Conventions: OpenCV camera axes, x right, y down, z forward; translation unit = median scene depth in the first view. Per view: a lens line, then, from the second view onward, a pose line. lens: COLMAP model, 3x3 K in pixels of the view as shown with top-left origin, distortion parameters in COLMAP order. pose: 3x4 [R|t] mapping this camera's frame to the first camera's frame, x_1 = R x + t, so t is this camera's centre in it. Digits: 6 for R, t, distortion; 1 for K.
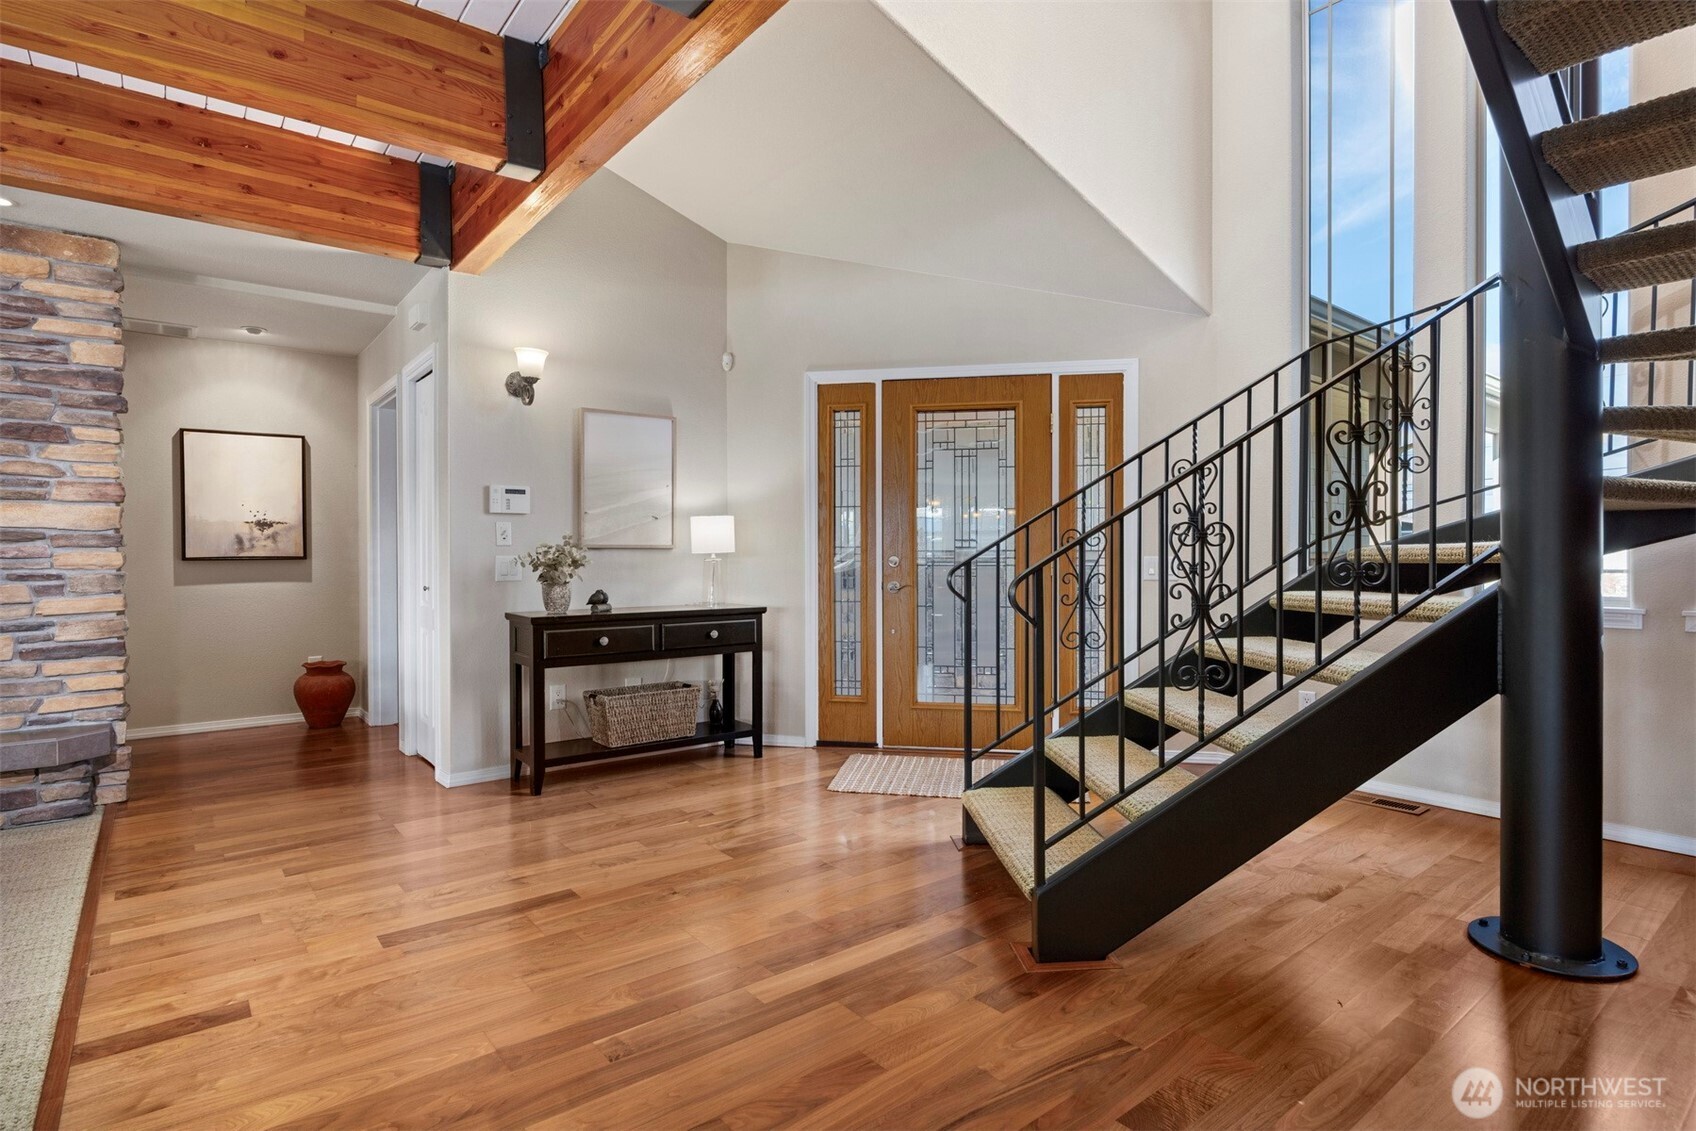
lens RADIAL K [[886.0, 0, 848.0], [0, 886.0, 565.5], [0, 0, 1]] dist [-0.003231, -0.001635]
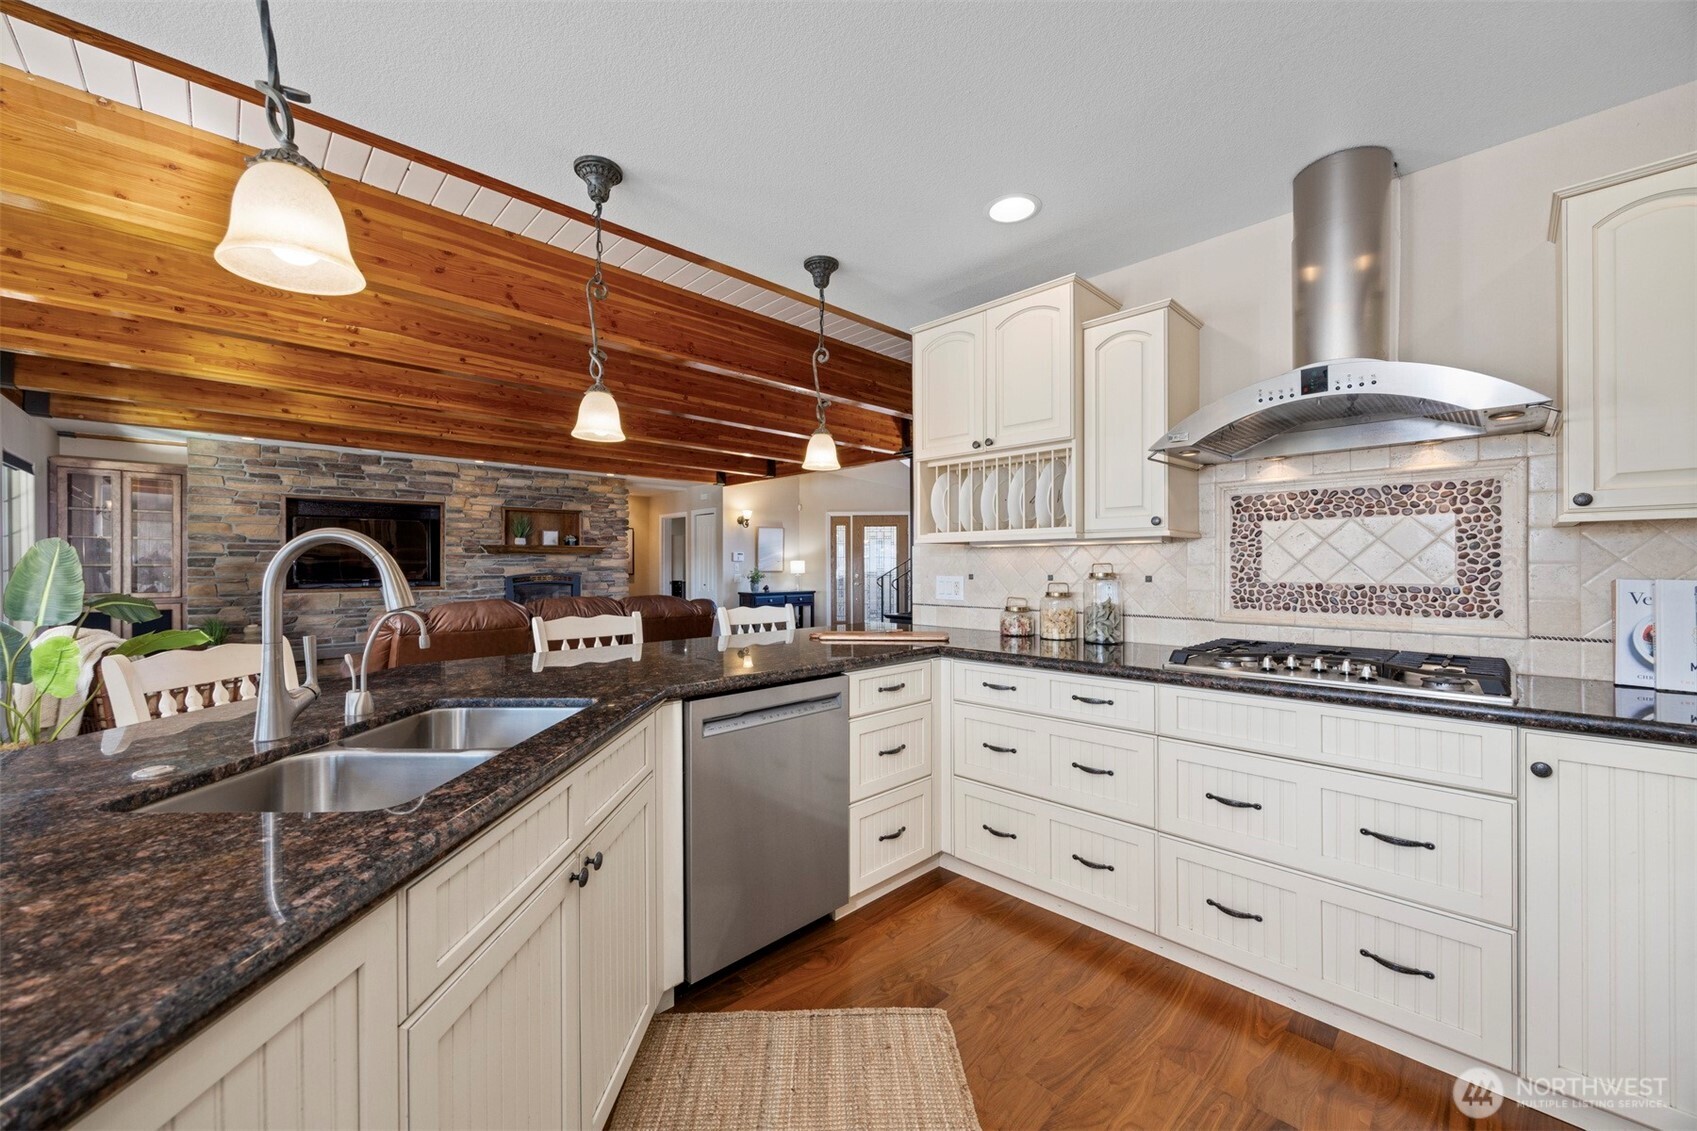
lens RADIAL K [[653.0, 0, 848.5], [0, 653.0, 565.5], [0, 0, 1]] dist [-0.001974, -0.000090]
pose [[0.995535, 0.000833, 0.094393, -0.238265], [0.000210, 0.999939, -0.011035, -0.018639], [-0.094397, 0.011006, 0.995474, -1.550130]]
